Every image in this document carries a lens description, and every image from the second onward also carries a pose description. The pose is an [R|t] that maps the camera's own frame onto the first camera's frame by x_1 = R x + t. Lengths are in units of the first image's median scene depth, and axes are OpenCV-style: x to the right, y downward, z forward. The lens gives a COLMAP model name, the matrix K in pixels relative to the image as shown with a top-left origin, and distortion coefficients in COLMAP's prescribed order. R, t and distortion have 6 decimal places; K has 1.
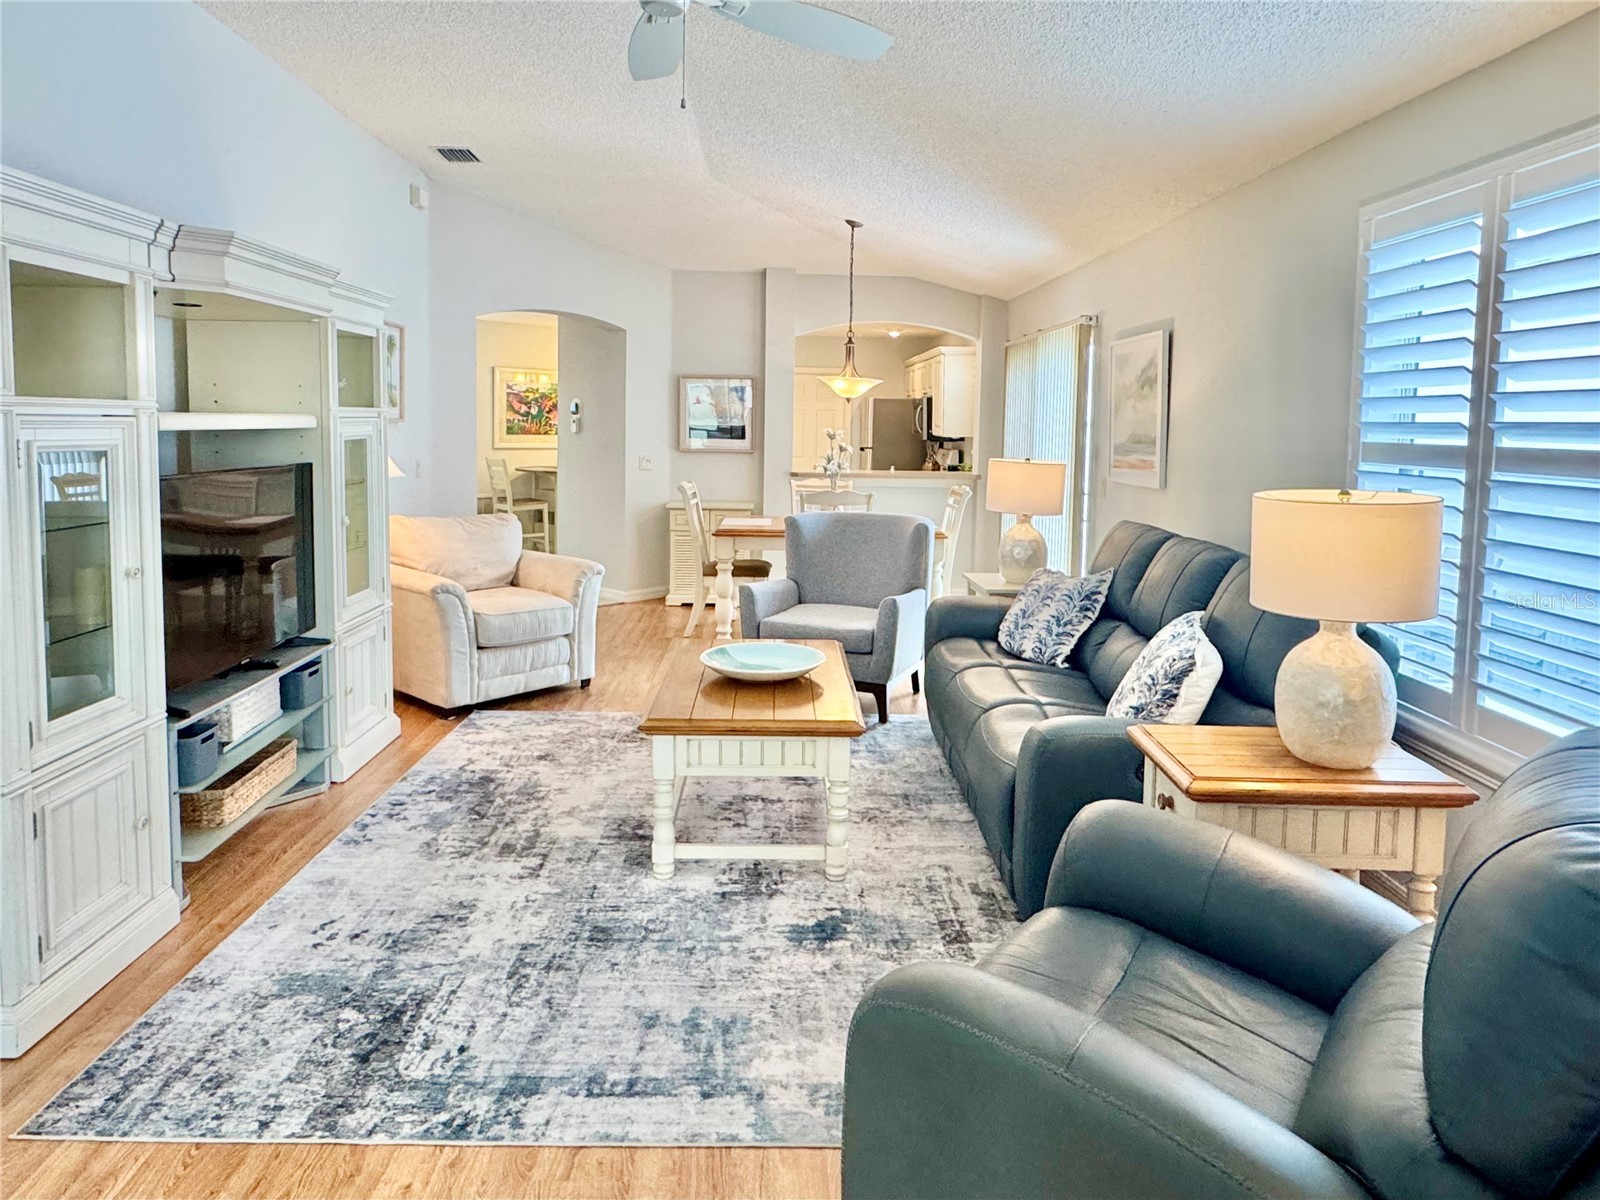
lens RADIAL K [[988.6, 0, 796.8], [0, 988.6, 495.6], [0, 0, 1]] dist [-0.001675, 0.000575]
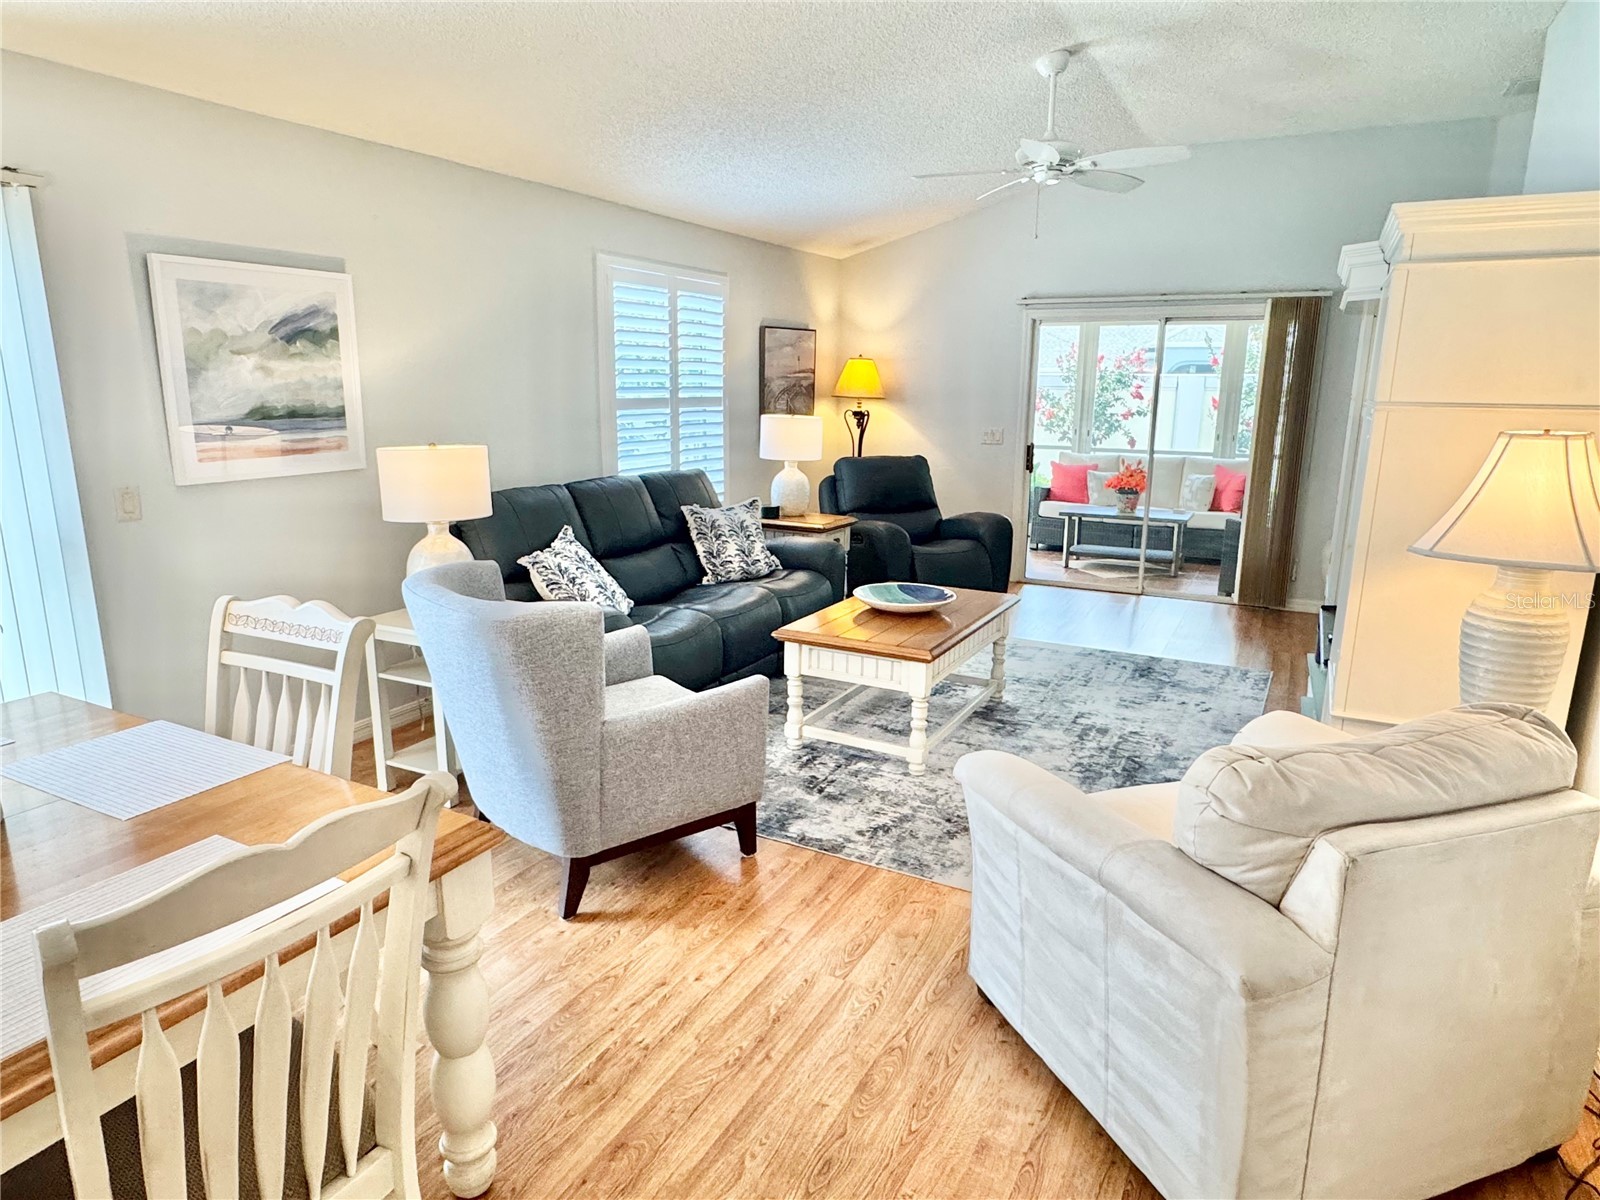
lens RADIAL K [[978.2, 0, 793.0], [0, 978.2, 603.6], [0, 0, 1]] dist [-0.007233, 0.002826]
pose [[-0.867227, -0.131890, 0.480127, -0.538780], [0.017391, 0.955668, 0.293933, -0.197891], [-0.497609, 0.263256, -0.826487, 2.241531]]
